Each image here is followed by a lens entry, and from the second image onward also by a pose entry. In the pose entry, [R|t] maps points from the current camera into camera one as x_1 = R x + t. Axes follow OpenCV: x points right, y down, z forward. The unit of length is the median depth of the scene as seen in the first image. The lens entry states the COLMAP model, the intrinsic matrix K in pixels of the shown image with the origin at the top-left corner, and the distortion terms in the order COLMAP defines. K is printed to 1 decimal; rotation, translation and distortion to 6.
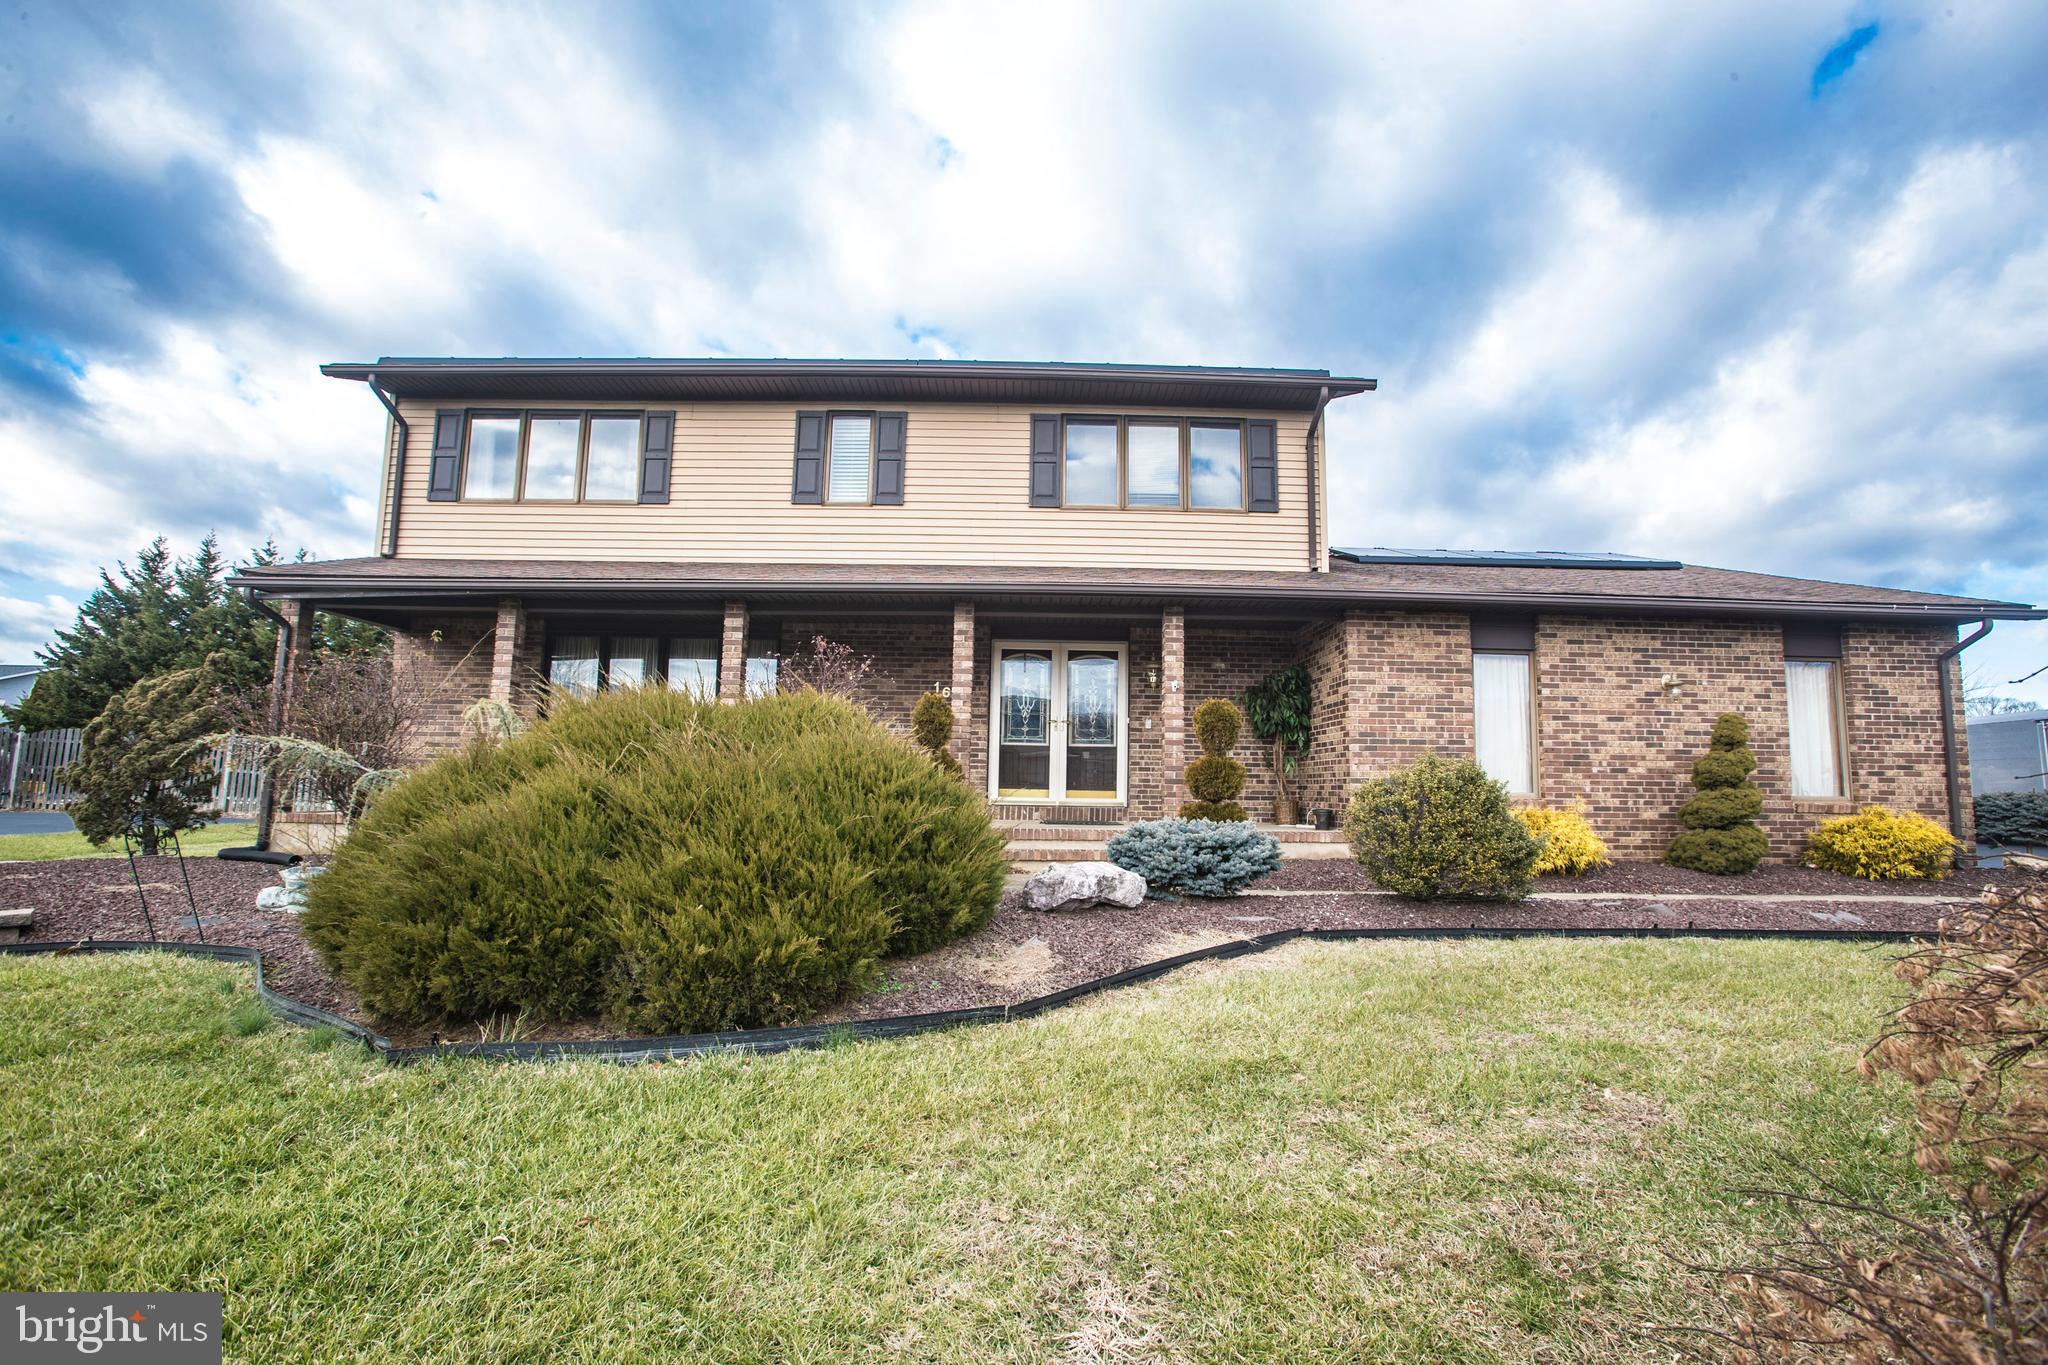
lens RADIAL K [[936.8, 0, 1007.6], [0, 936.8, 723.8], [0, 0, 1]] dist [-0.059890, 0.019452]
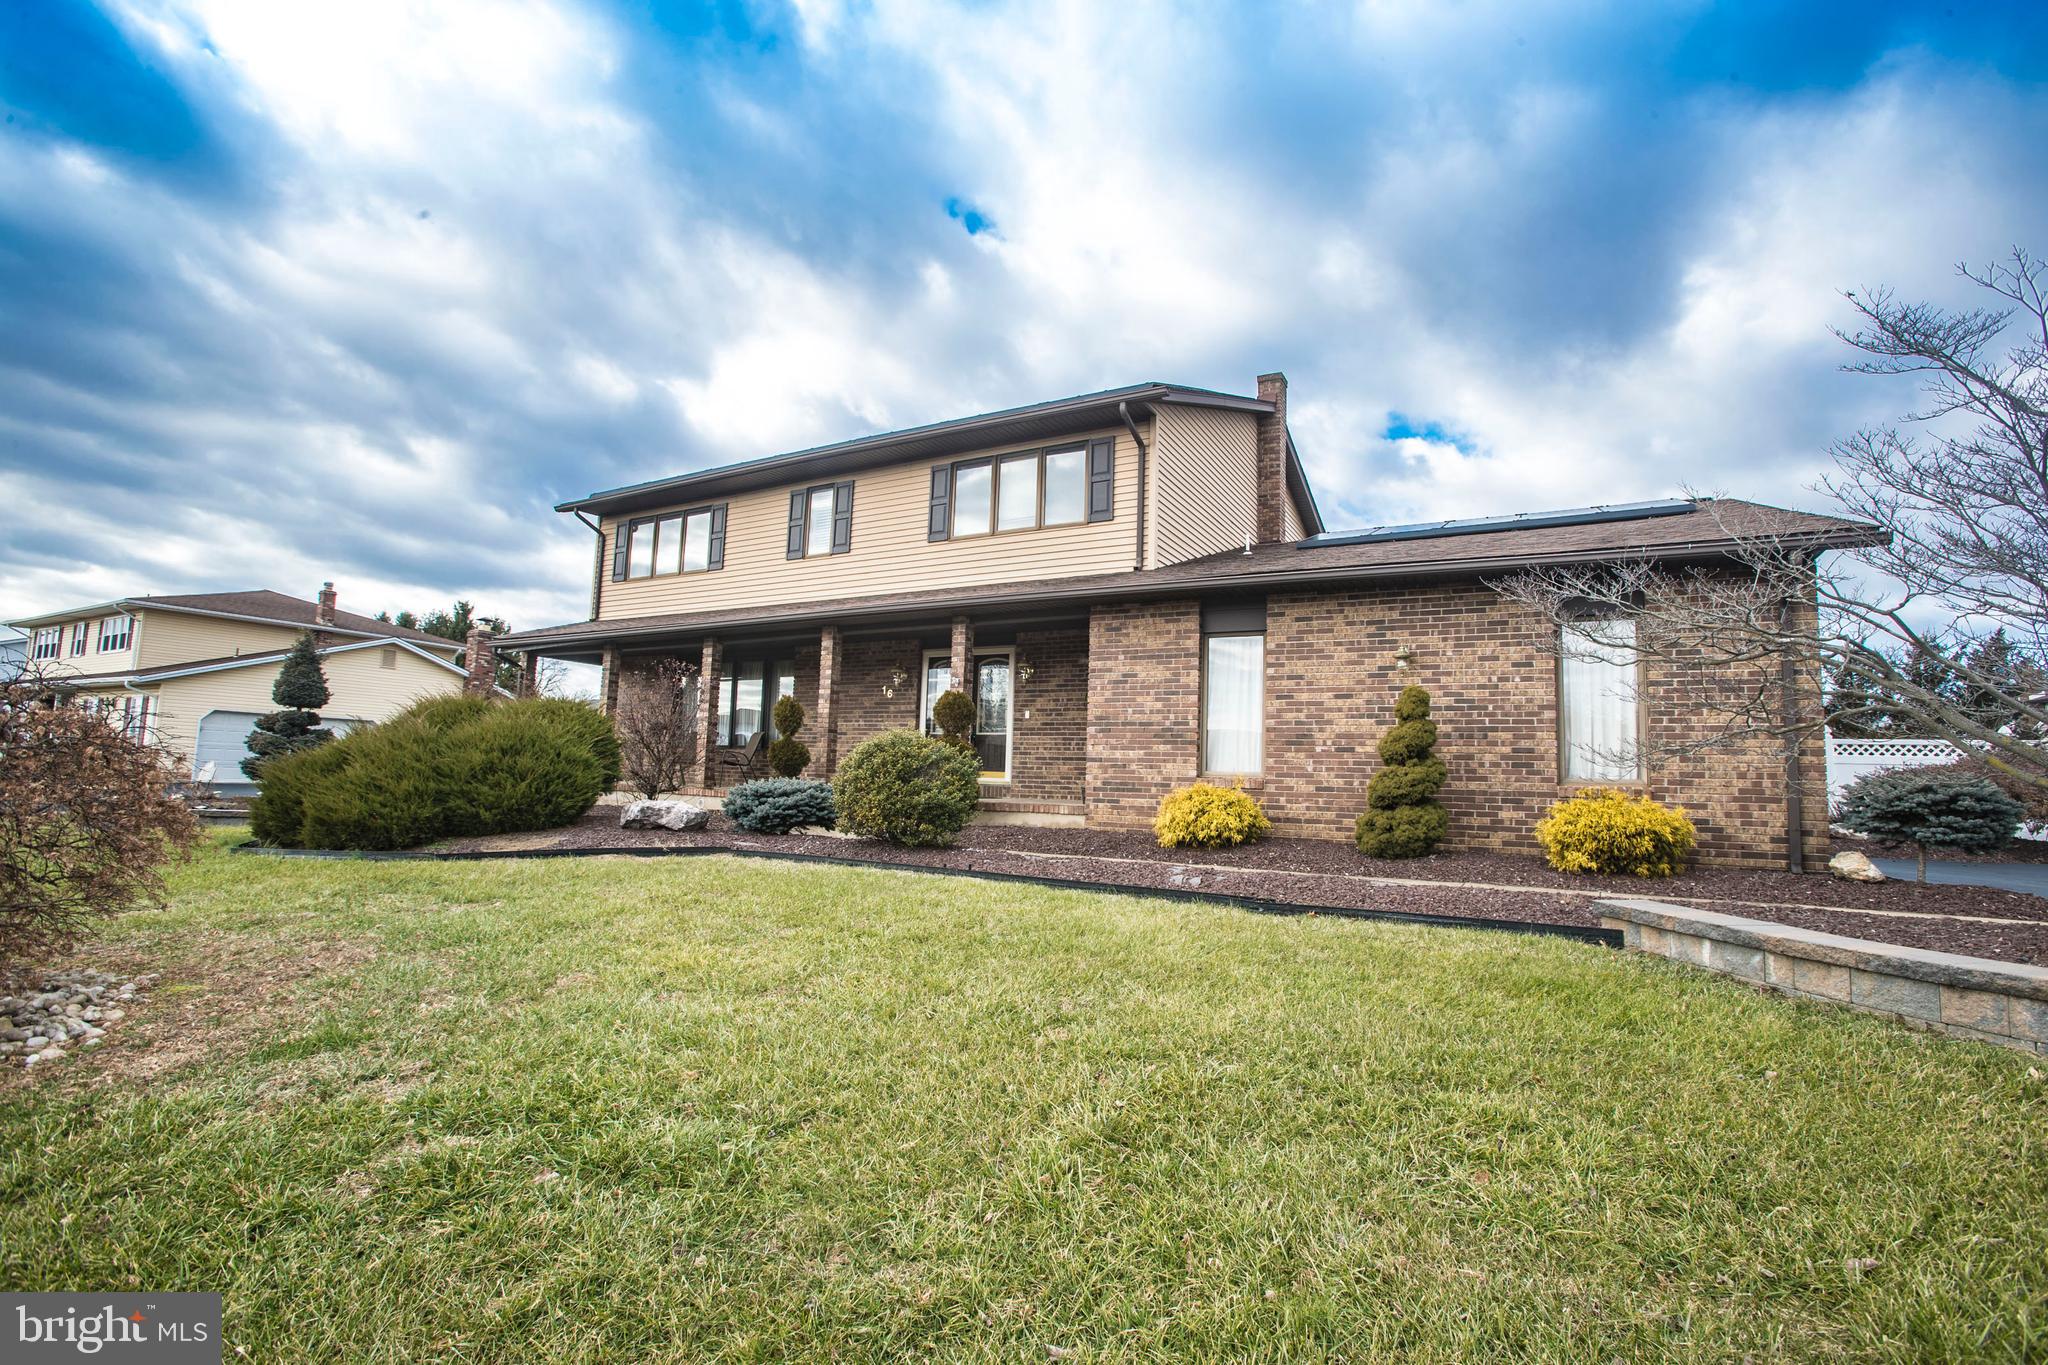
lens RADIAL K [[936.8, 0, 1007.7], [0, 936.8, 692.1], [0, 0, 1]] dist [-0.059890, 0.019452]
pose [[0.862882, -0.036646, -0.504075, 0.845893], [0.020097, 0.999067, -0.038229, 0.020723], [0.505006, 0.022857, 0.862813, -0.020457]]
